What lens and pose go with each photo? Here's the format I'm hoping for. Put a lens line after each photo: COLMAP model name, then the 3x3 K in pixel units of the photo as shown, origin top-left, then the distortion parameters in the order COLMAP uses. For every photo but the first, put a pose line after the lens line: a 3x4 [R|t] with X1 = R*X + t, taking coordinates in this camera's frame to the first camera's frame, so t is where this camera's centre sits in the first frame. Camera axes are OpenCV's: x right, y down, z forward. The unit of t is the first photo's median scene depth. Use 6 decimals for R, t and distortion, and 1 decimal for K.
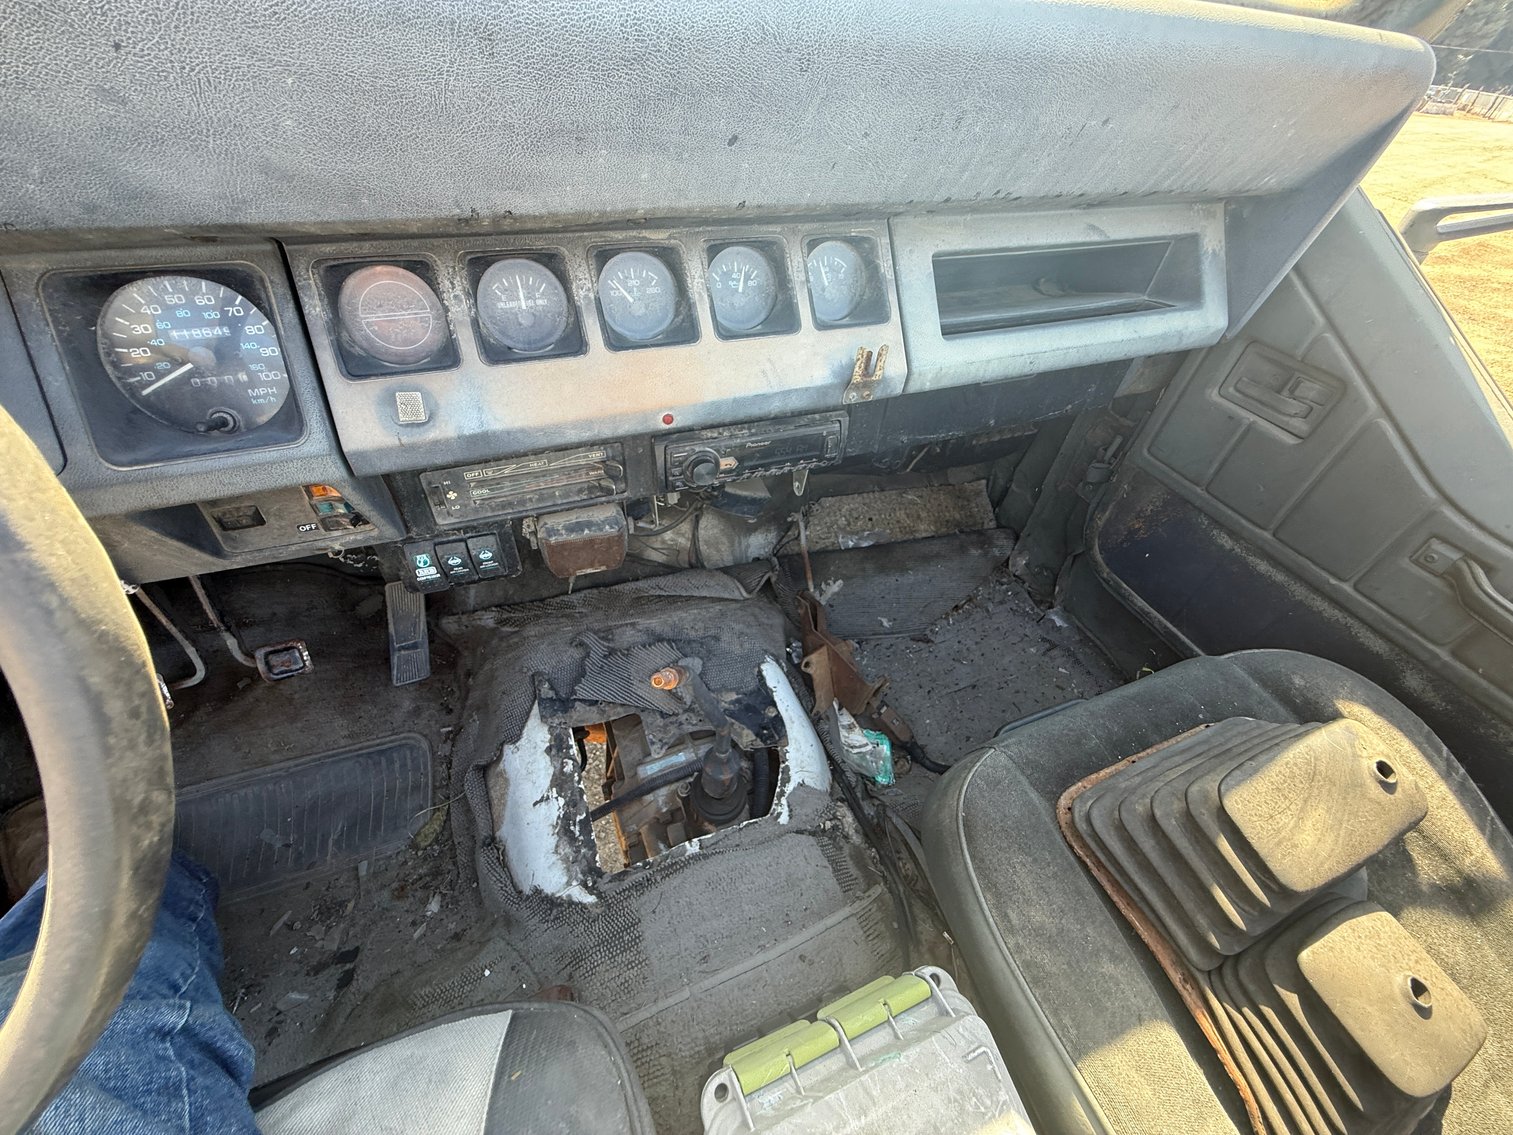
lens RADIAL K [[593.7, 0, 762.5], [0, 593.7, 559.7], [0, 0, 1]] dist [-0.006799, 0.000293]
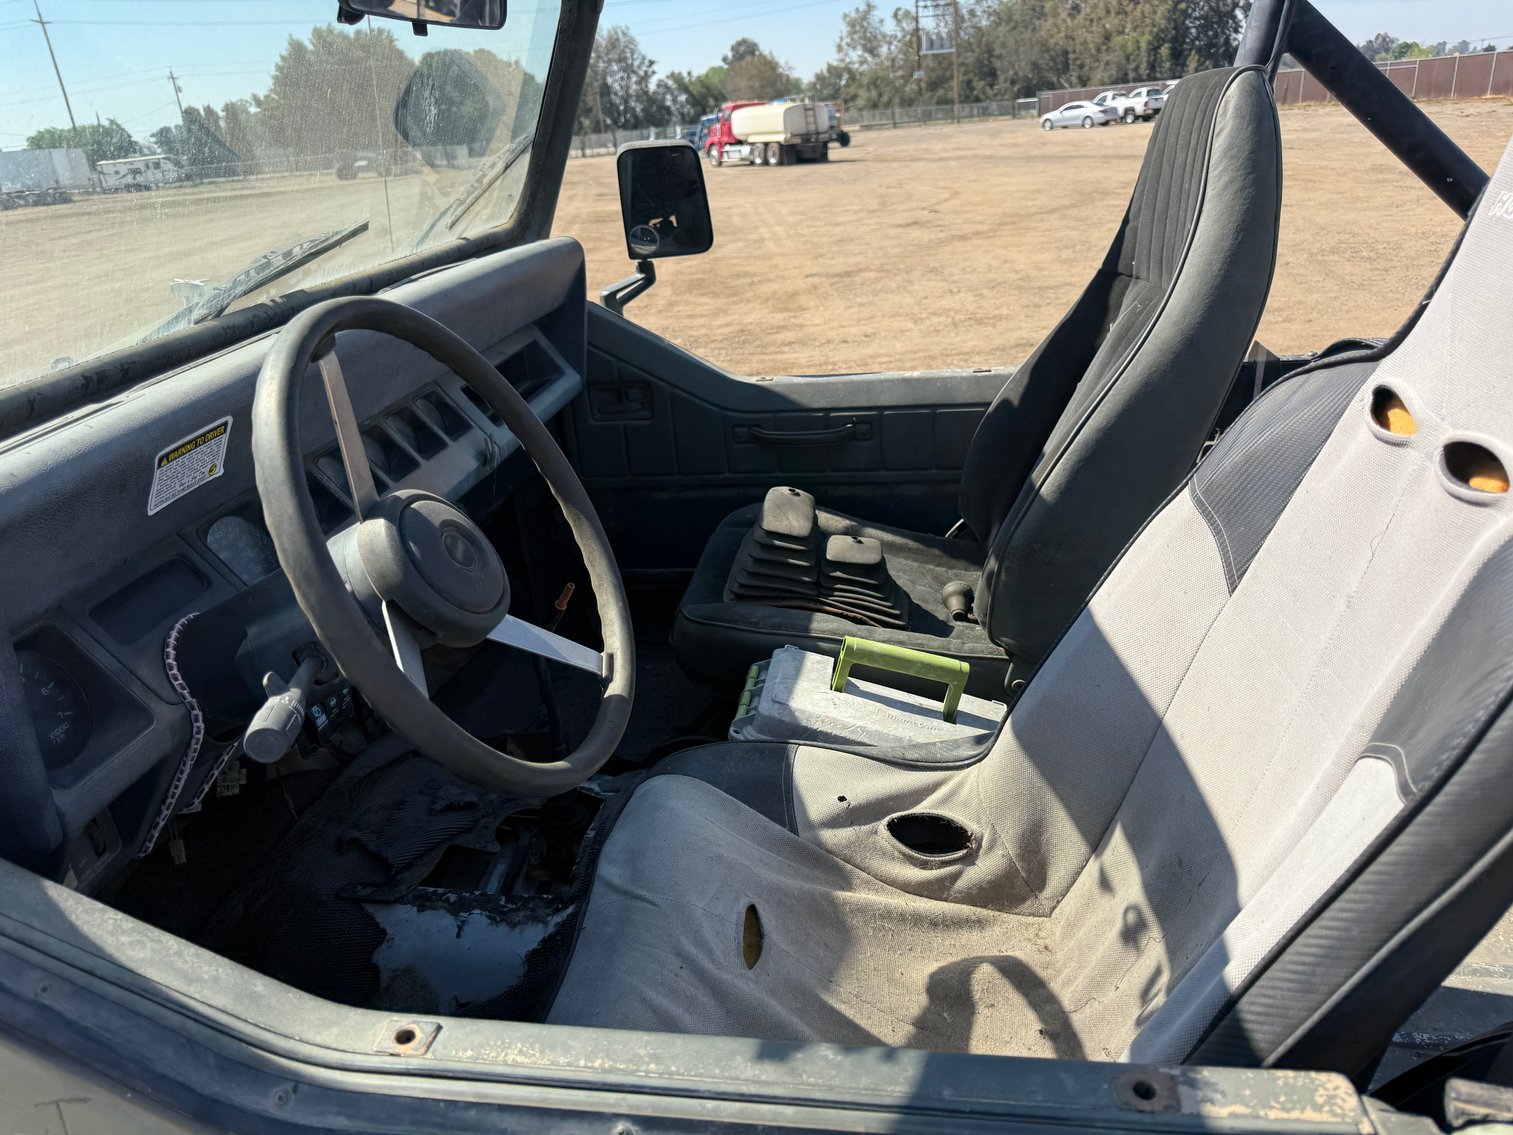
lens RADIAL K [[1075.5, 0, 752.4], [0, 1075.5, 569.2], [0, 0, 1]] dist [0.018772, -0.025174]
pose [[0.496764, -0.429766, 0.754007, -1.268681], [0.669938, 0.742190, -0.018346, 0.320847], [-0.551732, 0.514252, 0.656610, -0.822048]]
